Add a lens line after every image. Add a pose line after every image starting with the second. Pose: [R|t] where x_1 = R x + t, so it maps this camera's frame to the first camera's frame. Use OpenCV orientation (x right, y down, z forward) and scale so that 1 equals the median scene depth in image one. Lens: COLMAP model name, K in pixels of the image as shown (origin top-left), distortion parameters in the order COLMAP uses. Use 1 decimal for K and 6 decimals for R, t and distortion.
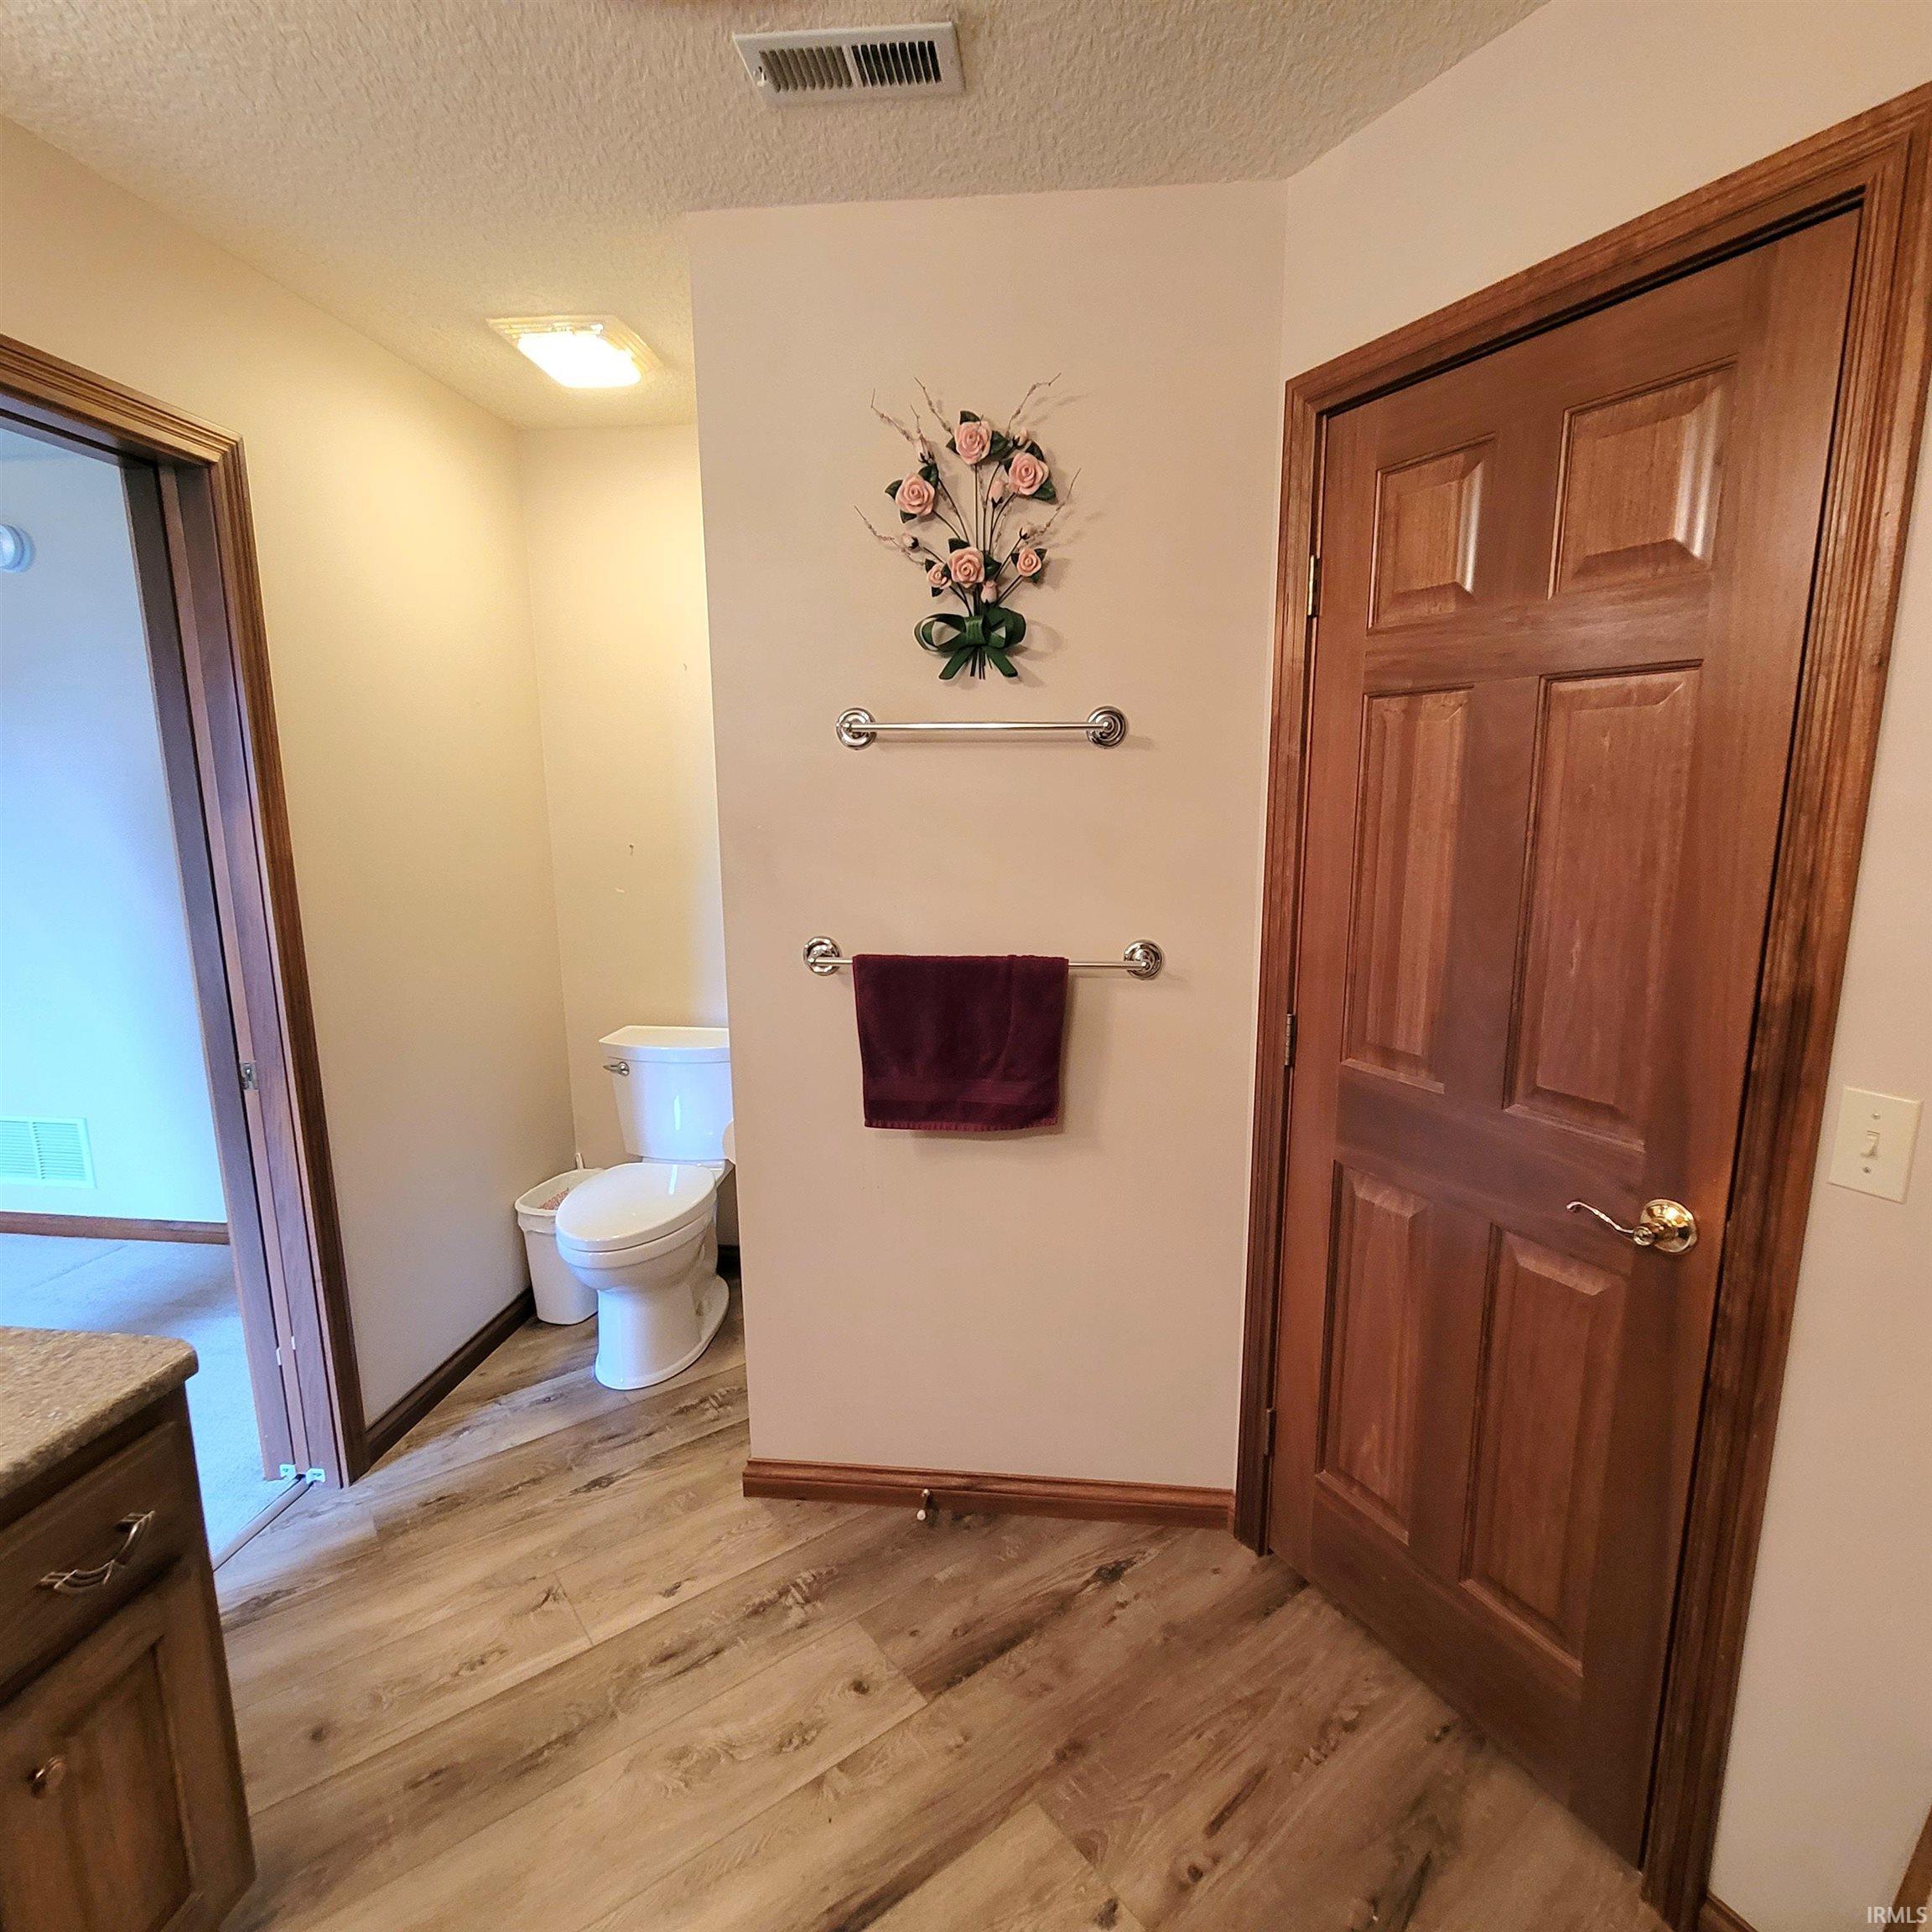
lens RADIAL K [[1039.9, 0, 971.7], [0, 1039.9, 981.1], [0, 0, 1]] dist [-0.002520, -0.000168]
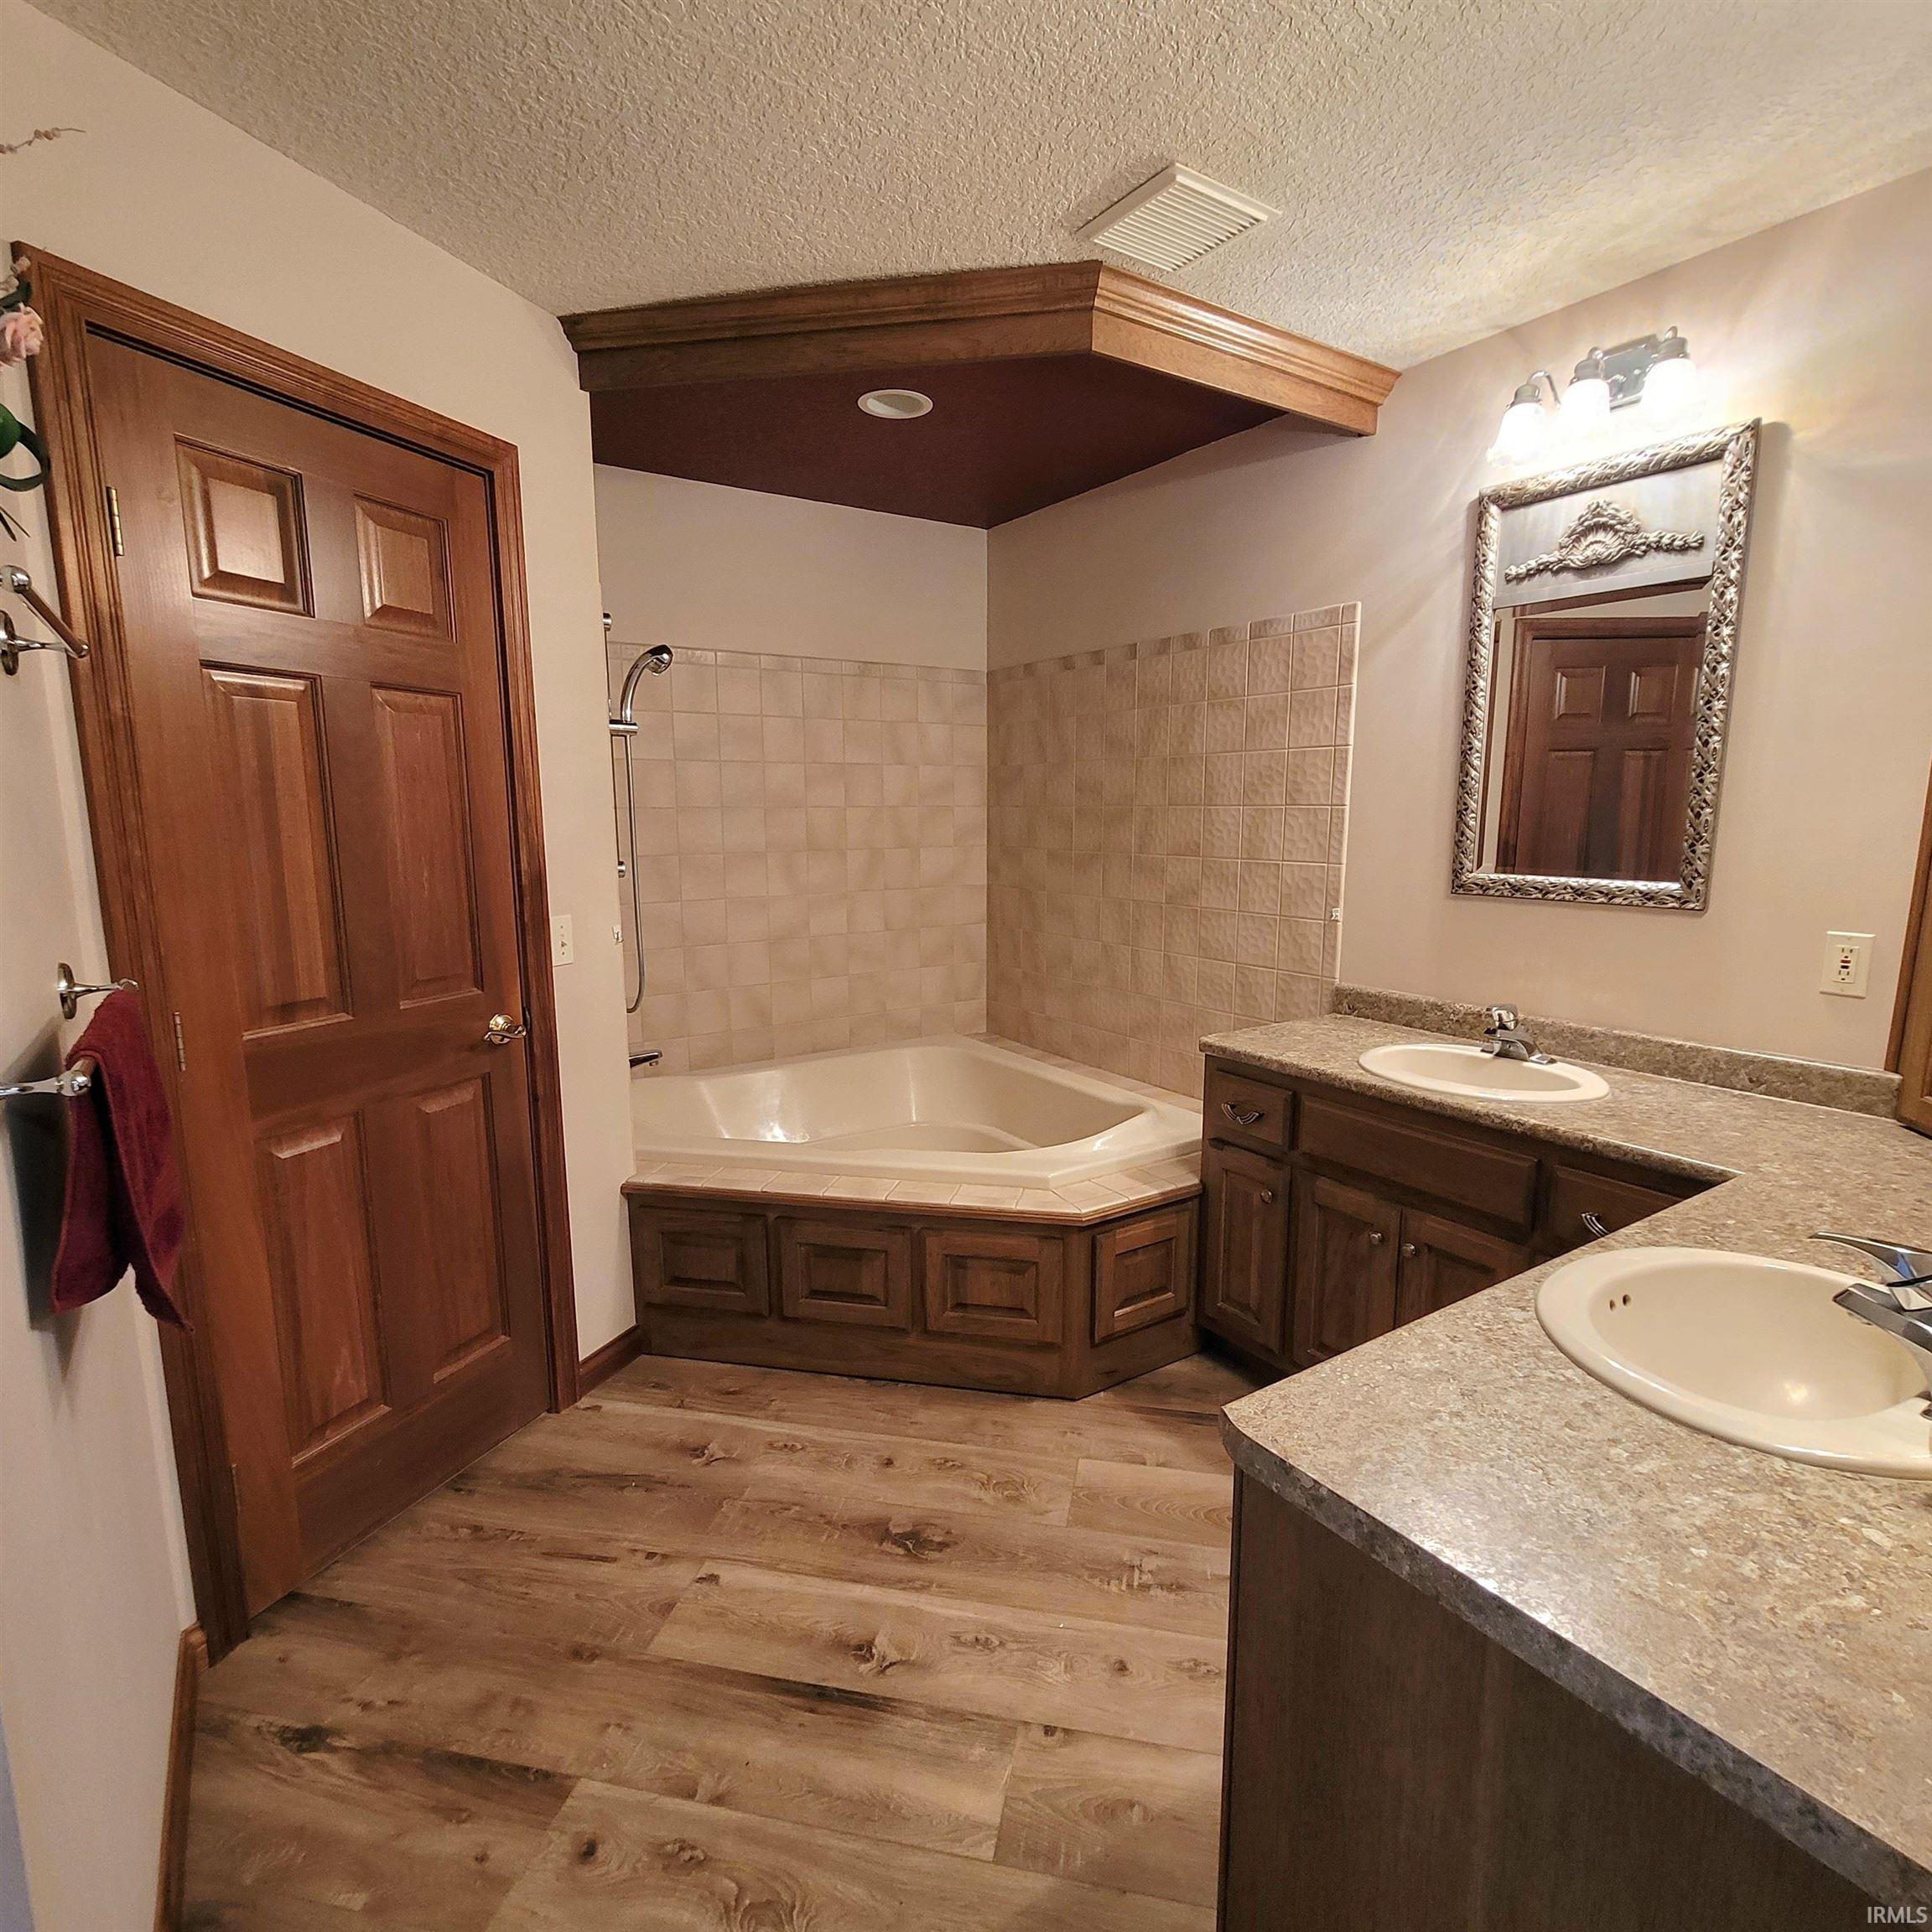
lens RADIAL K [[1039.9, 0, 971.7], [0, 1039.9, 981.1], [0, 0, 1]] dist [-0.002520, -0.000168]
pose [[-0.642528, -0.119484, 0.756890, -0.880385], [0.141077, 0.952437, 0.270114, -0.151402], [-0.753164, 0.280335, -0.595110, 1.128936]]
